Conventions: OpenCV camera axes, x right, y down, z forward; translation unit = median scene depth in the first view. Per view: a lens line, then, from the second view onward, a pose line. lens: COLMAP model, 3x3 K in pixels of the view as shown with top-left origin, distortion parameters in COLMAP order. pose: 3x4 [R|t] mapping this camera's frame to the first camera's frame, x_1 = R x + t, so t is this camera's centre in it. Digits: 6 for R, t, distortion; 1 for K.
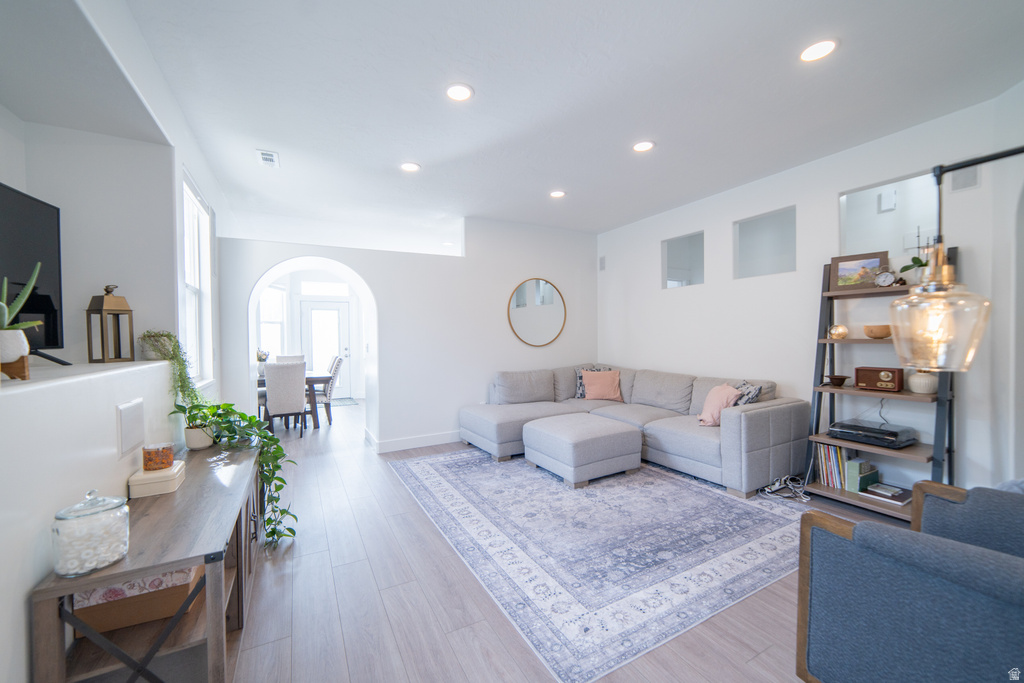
lens RADIAL K [[400.6, 0, 509.6], [0, 400.6, 342.8], [0, 0, 1]] dist [-0.020991, 0.007803]
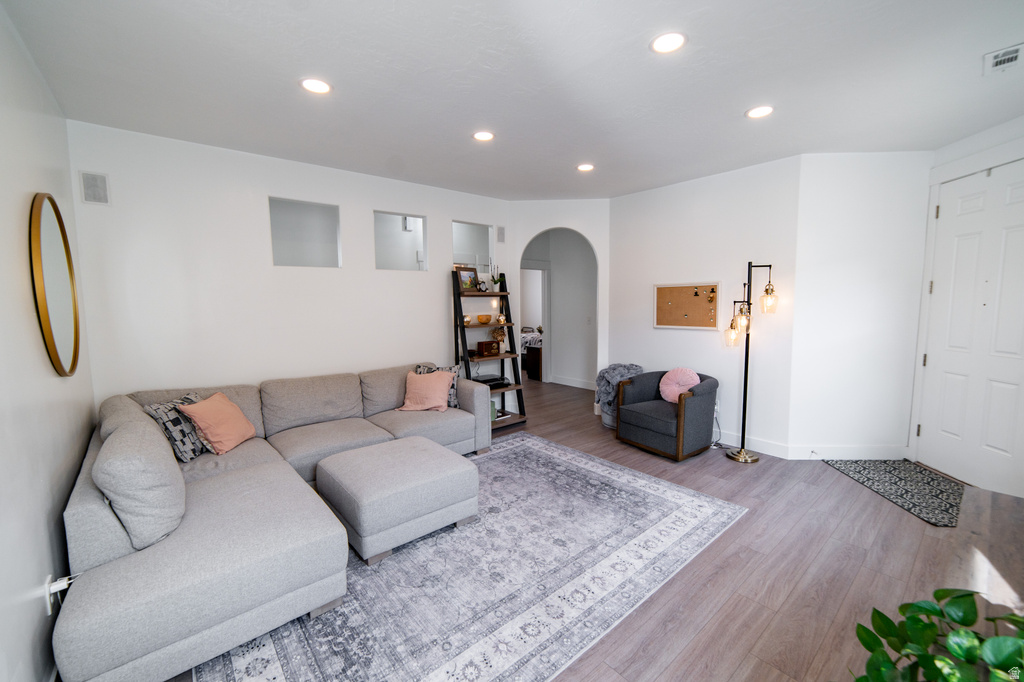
lens RADIAL K [[422.4, 0, 520.7], [0, 422.4, 342.9], [0, 0, 1]] dist [-0.002488, -0.000019]
pose [[-0.220727, -0.086743, 0.971471, -0.732967], [0.027883, 0.995069, 0.095185, -0.086887], [-0.974937, 0.048097, -0.217220, 1.171792]]
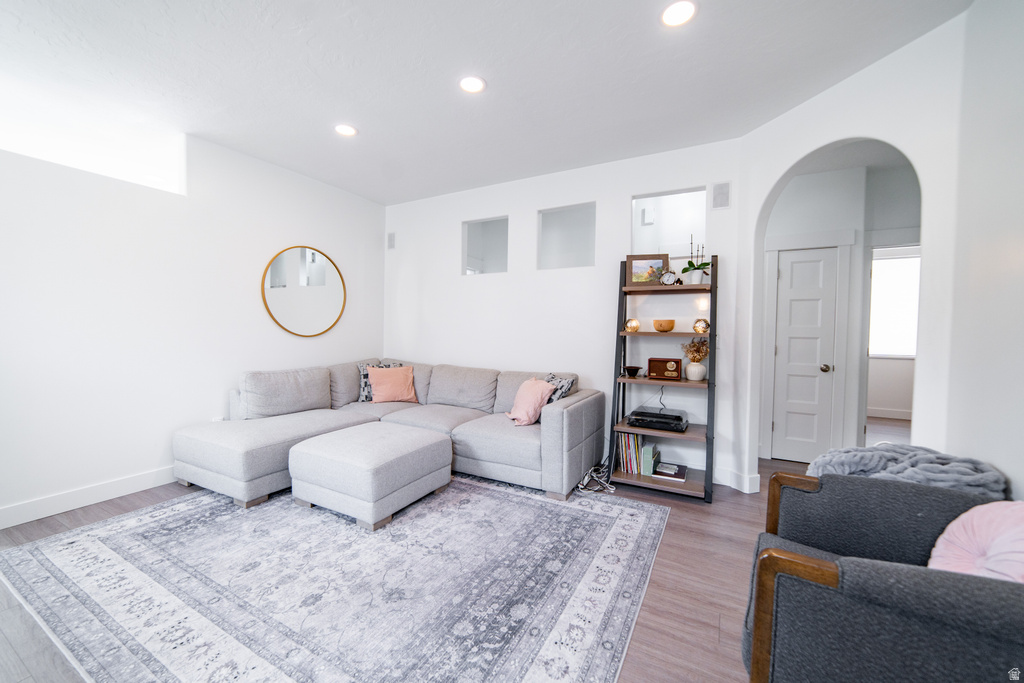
lens RADIAL K [[396.8, 0, 507.9], [0, 396.8, 342.0], [0, 0, 1]] dist [-0.017978, 0.006691]
pose [[0.840762, 0.009104, 0.541329, -0.025363], [-0.014721, 0.999873, 0.006048, 0.015953], [-0.541205, -0.013053, 0.840789, 0.294457]]
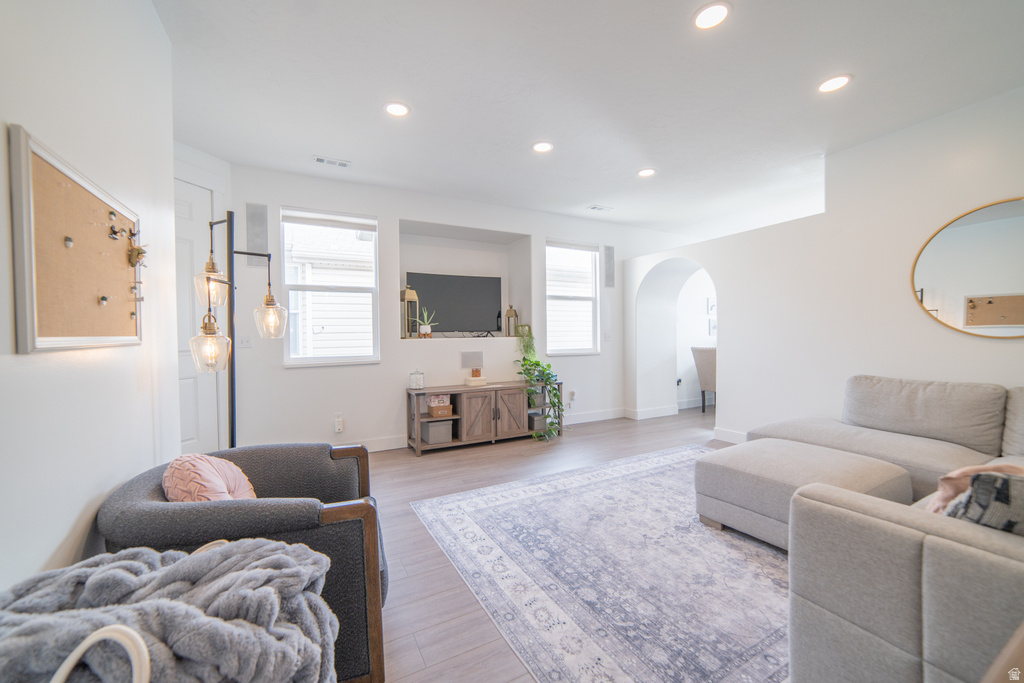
lens RADIAL K [[402.8, 0, 514.4], [0, 402.8, 341.4], [0, 0, 1]] dist [-0.015608, 0.006140]
pose [[0.010541, 0.029631, -0.999505, 0.989116], [-0.007161, 0.999537, 0.029556, 0.003171], [0.999919, 0.006846, 0.010748, 0.690272]]
